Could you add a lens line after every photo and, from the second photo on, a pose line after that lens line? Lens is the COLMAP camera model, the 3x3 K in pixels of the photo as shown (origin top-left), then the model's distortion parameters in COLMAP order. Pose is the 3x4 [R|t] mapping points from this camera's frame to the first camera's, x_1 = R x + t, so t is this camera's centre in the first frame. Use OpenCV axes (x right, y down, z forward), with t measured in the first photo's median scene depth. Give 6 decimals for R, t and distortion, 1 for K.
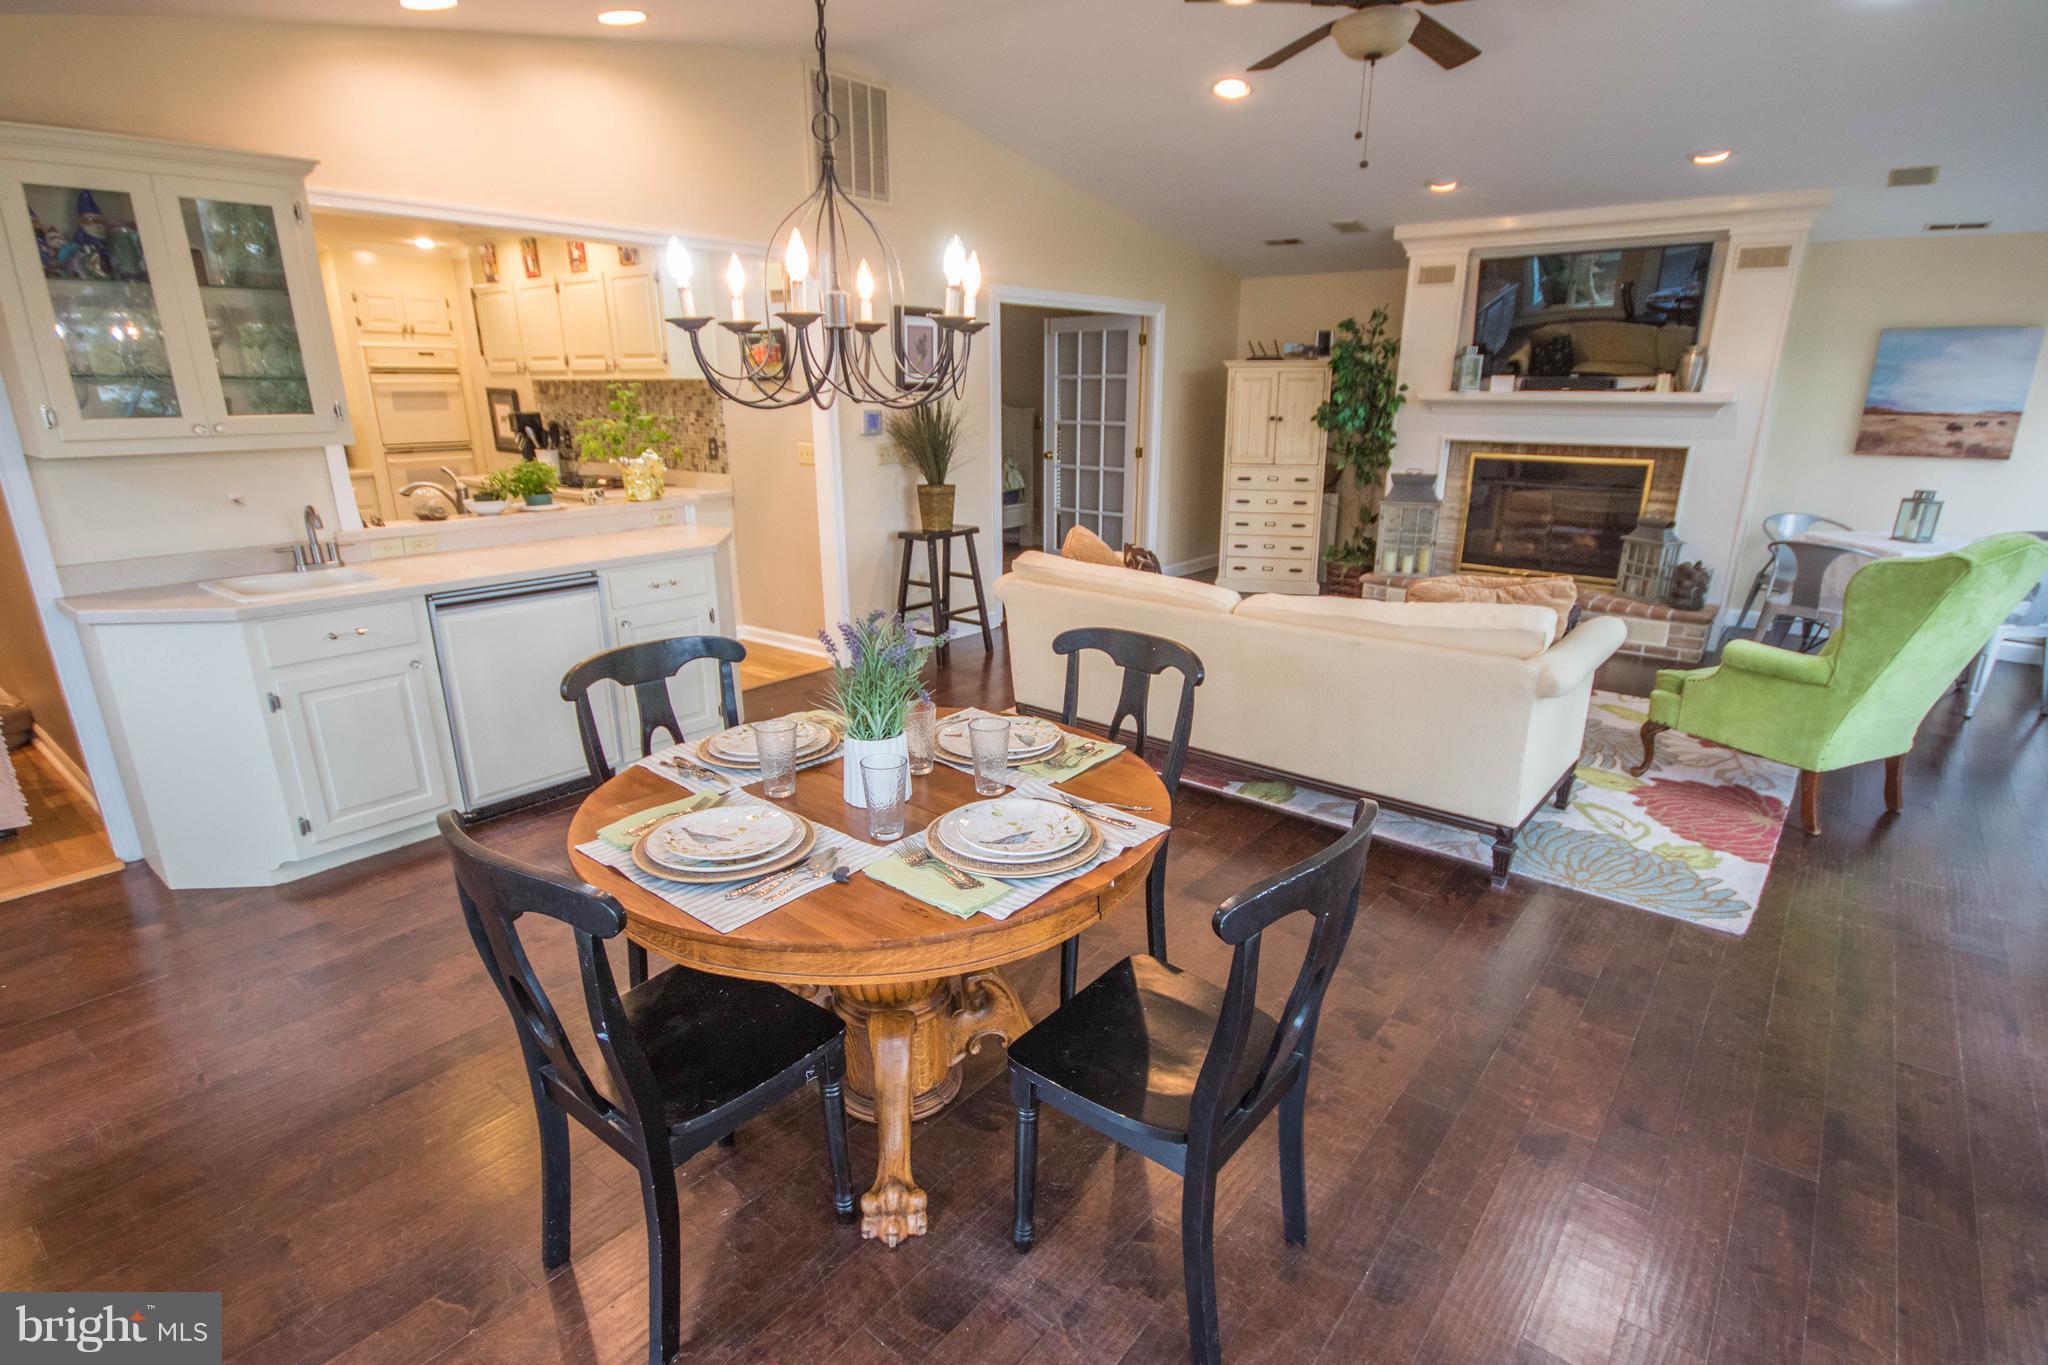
lens RADIAL K [[984.3, 0, 1048.4], [0, 984.3, 722.8], [0, 0, 1]] dist [-0.000499, -0.003425]
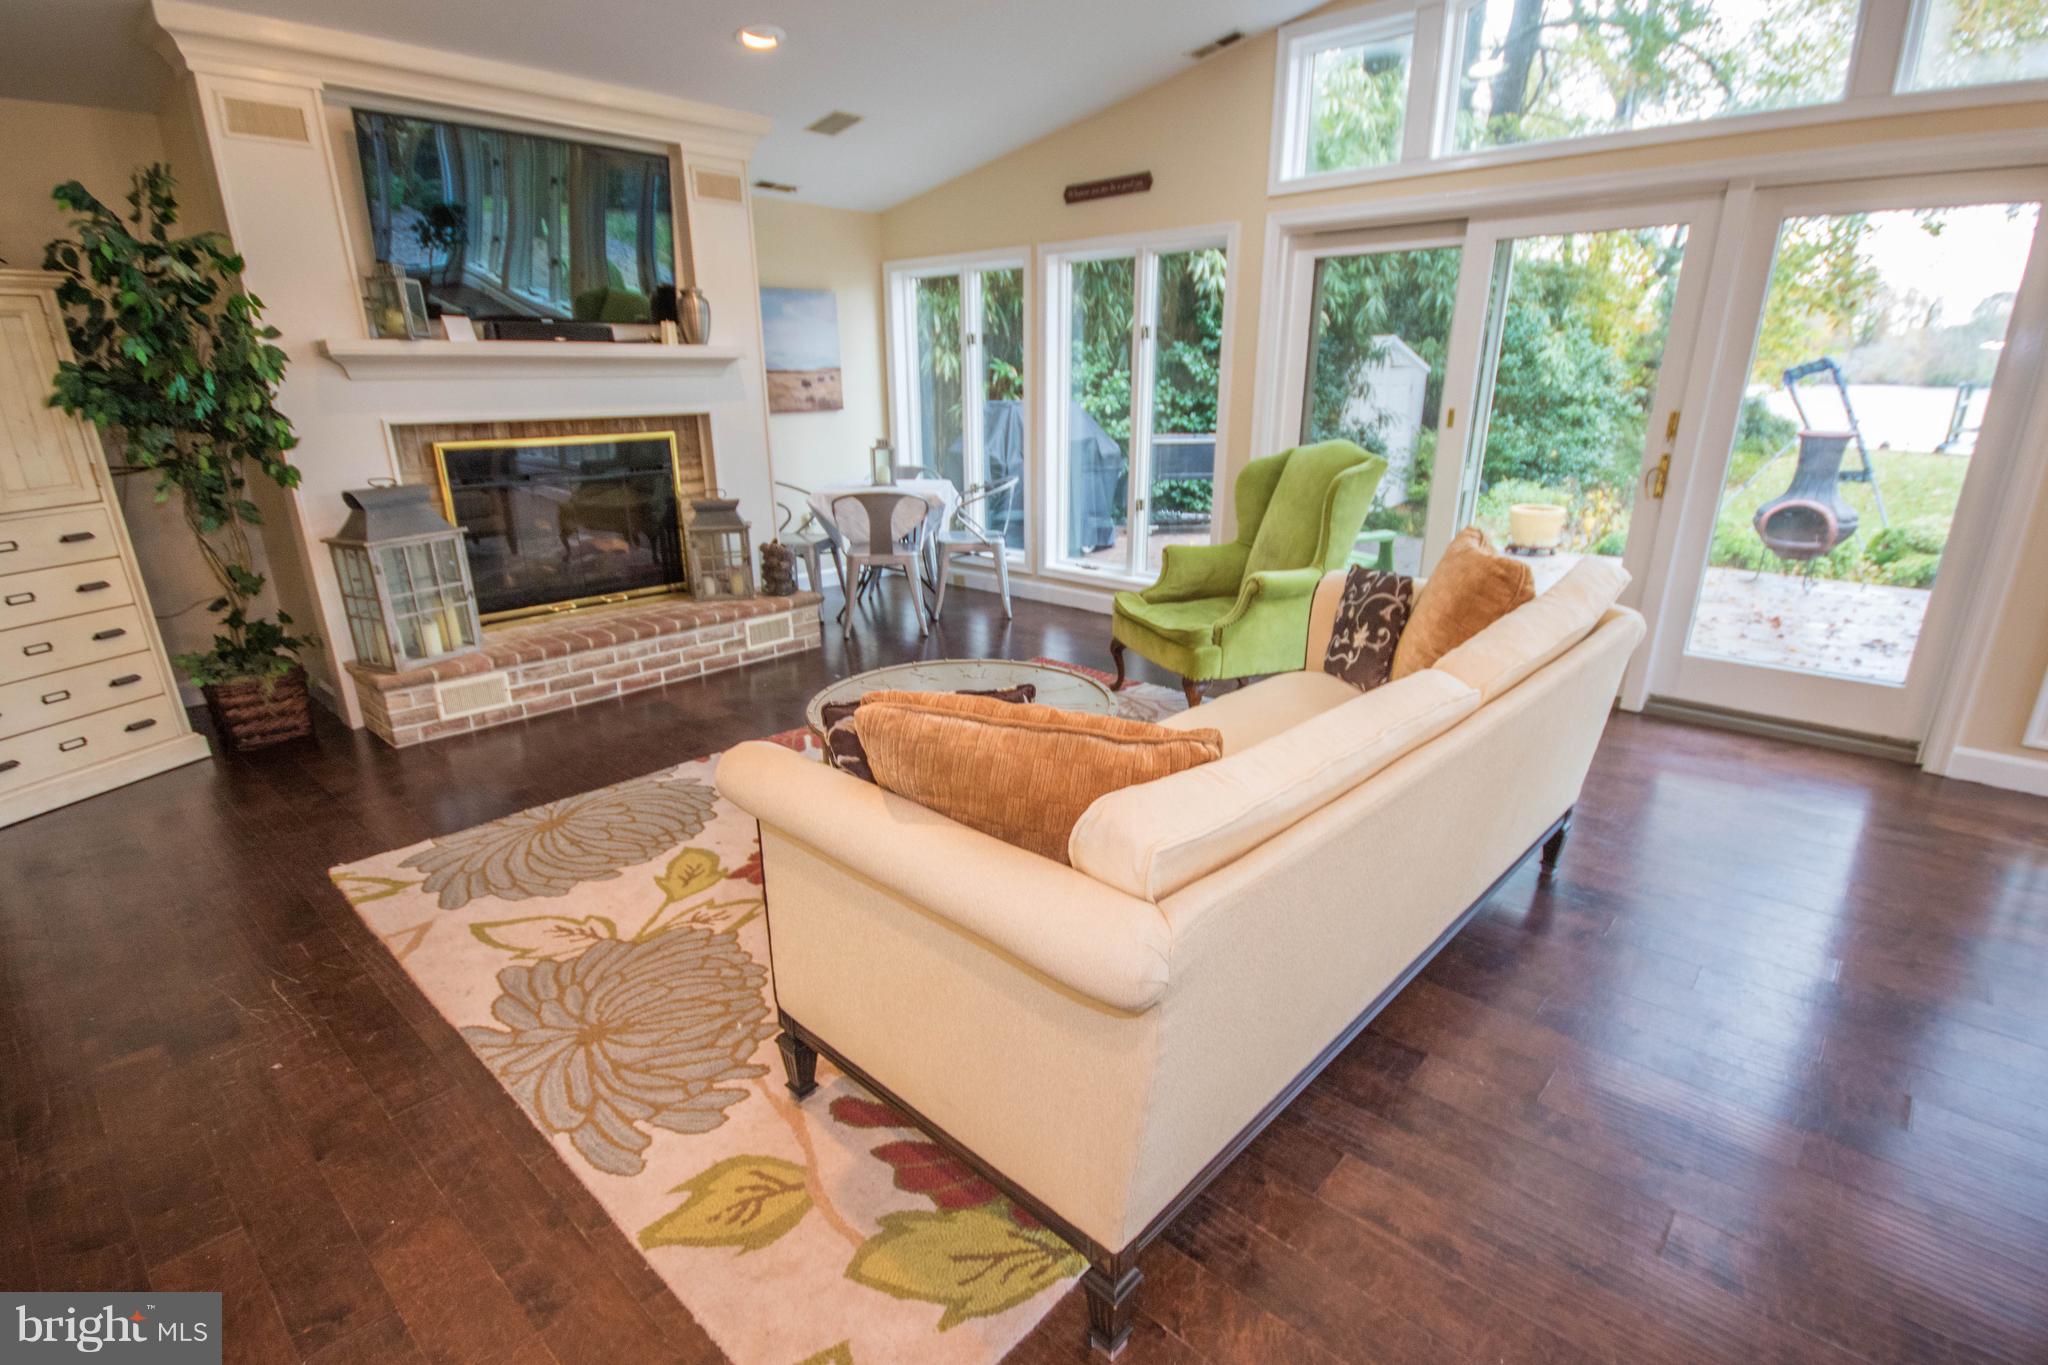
lens RADIAL K [[965.5, 0, 1013.2], [0, 965.5, 715.3], [0, 0, 1]] dist [0.006066, -0.008168]
pose [[0.100503, -0.333726, 0.937297, -0.175623], [0.329513, 0.900065, 0.285138, -0.191839], [-0.938787, 0.280195, 0.200426, 0.646009]]
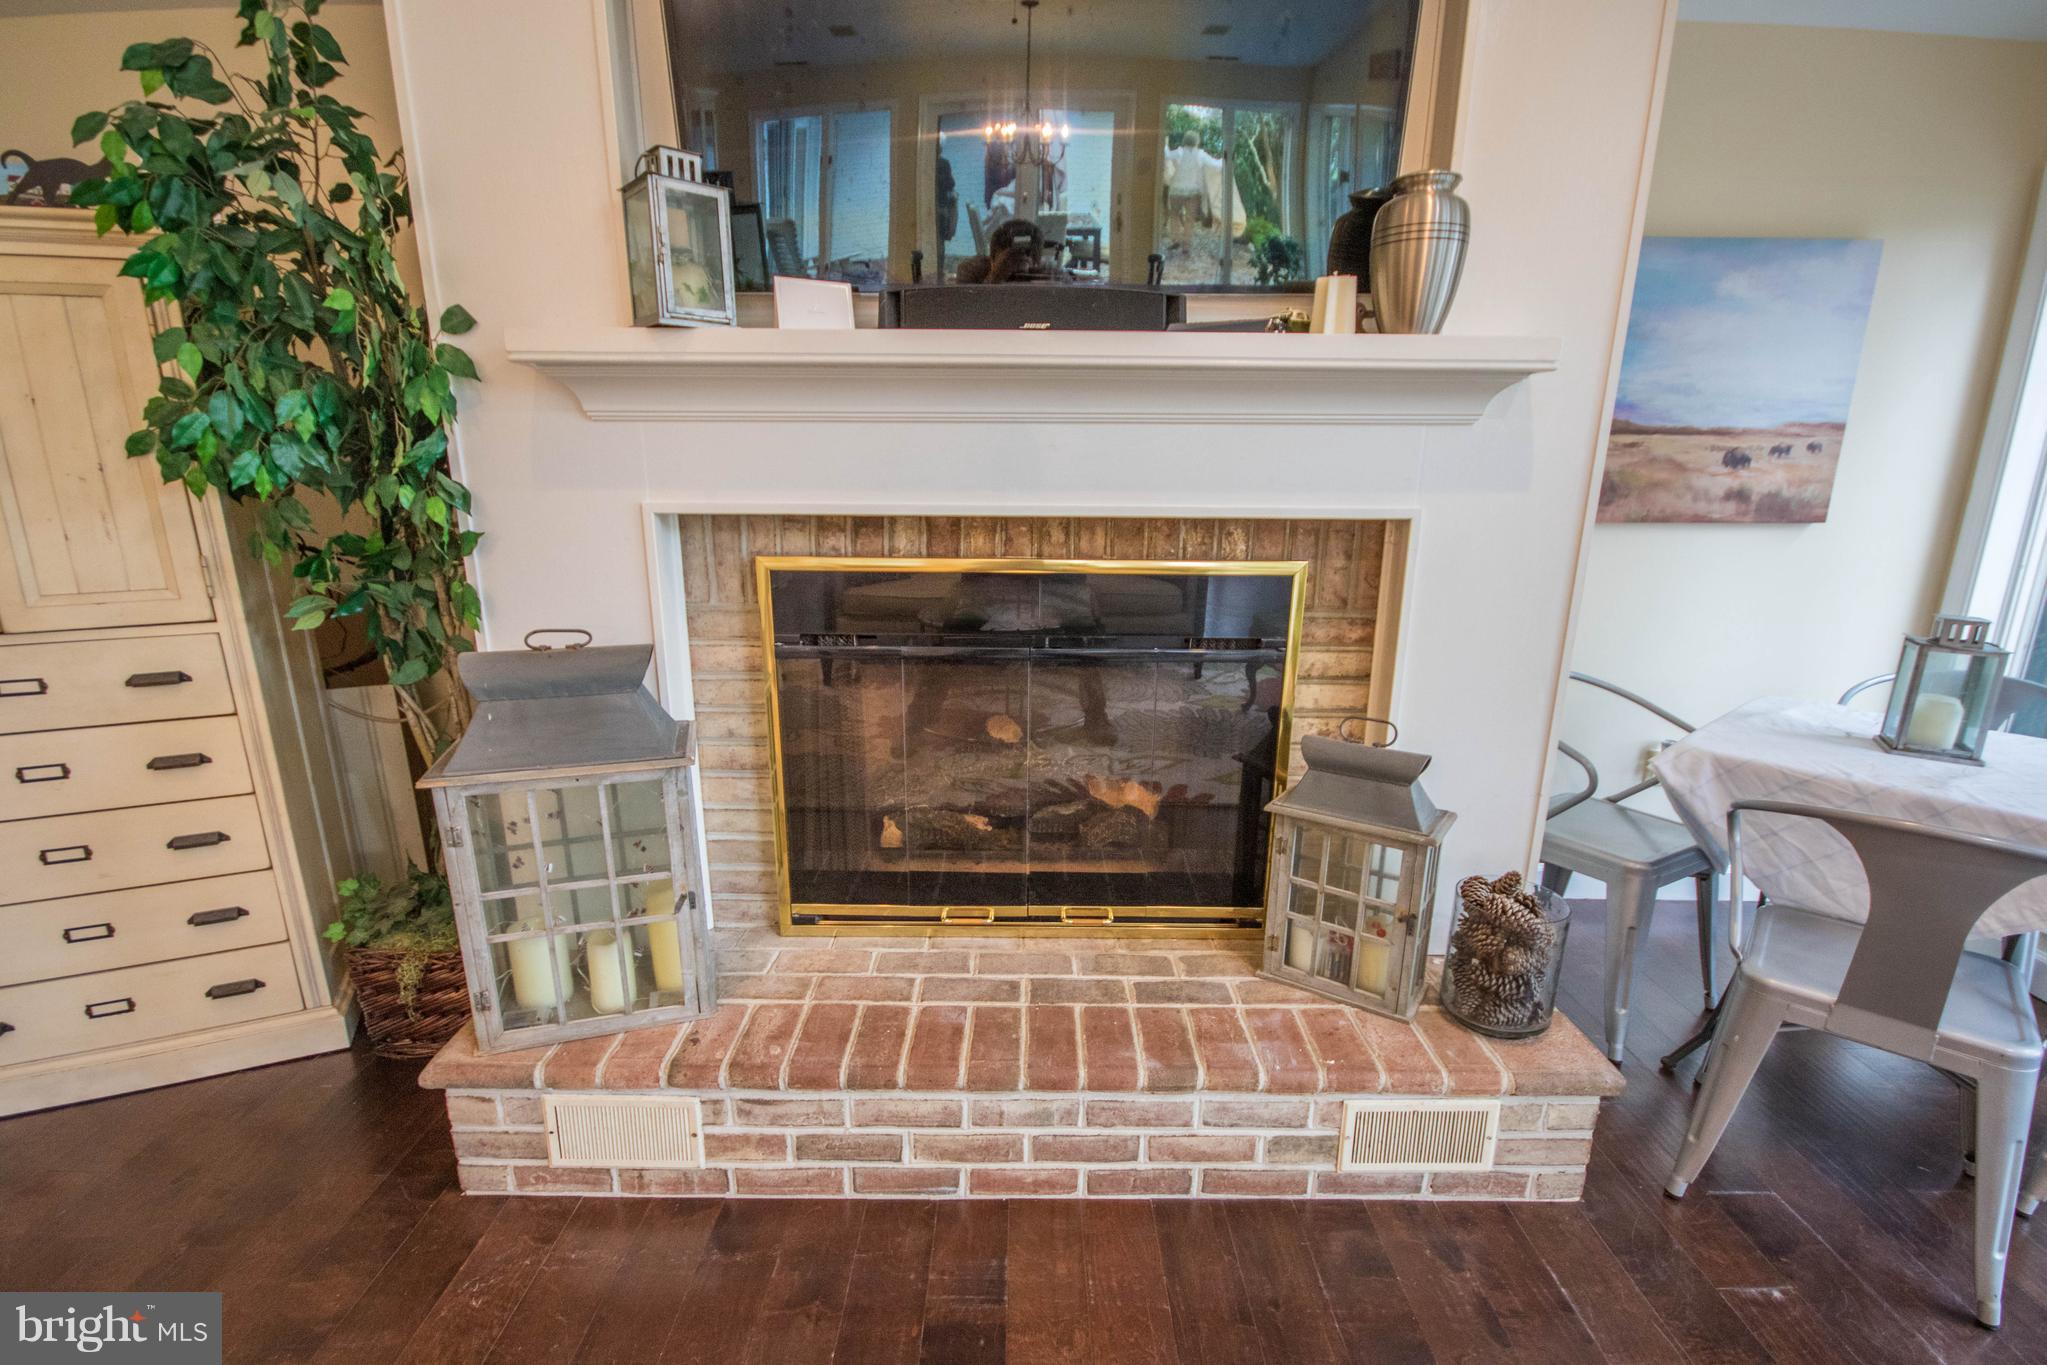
lens RADIAL K [[965.0, 0, 1012.5], [0, 965.0, 732.4], [0, 0, 1]] dist [0.006066, -0.008168]
pose [[0.796132, -0.156874, 0.584435, 0.348172], [0.191044, 0.981576, 0.003230, -0.231535], [-0.574174, 0.109081, 0.811434, 0.807123]]
